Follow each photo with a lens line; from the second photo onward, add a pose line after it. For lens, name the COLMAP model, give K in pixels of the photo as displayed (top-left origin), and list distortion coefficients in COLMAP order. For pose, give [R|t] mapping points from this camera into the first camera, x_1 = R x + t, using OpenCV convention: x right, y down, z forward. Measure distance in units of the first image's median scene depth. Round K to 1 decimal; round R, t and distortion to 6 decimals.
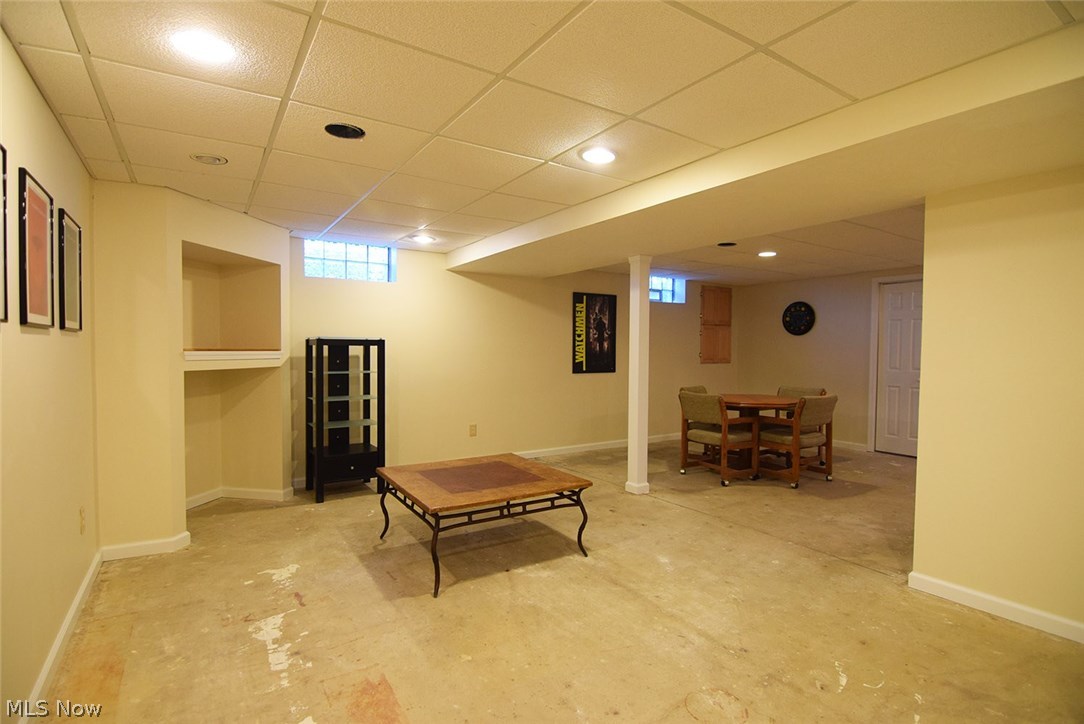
lens RADIAL K [[529.0, 0, 539.4], [0, 529.0, 360.3], [0, 0, 1]] dist [-0.014828, -0.004312]
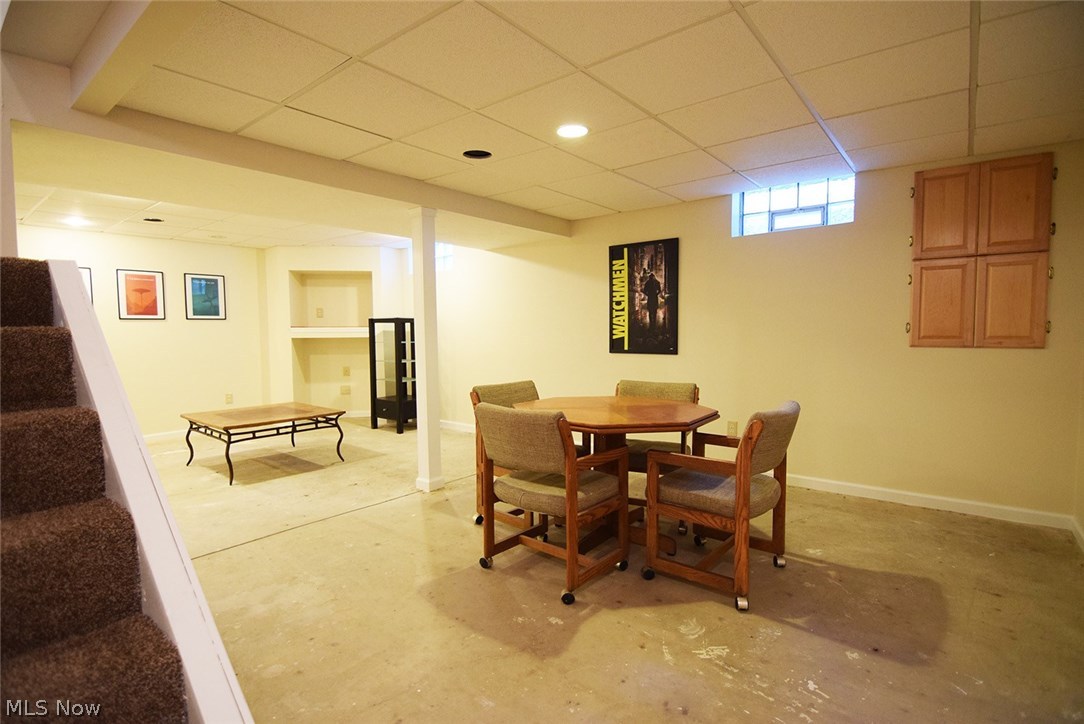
lens RADIAL K [[529.0, 0, 539.3], [0, 529.0, 364.7], [0, 0, 1]] dist [-0.014828, -0.004312]
pose [[0.303642, 0.053900, -0.951260, 0.754286], [-0.012856, 0.998539, 0.052475, 0.002619], [0.952699, -0.003704, 0.303892, 0.661088]]
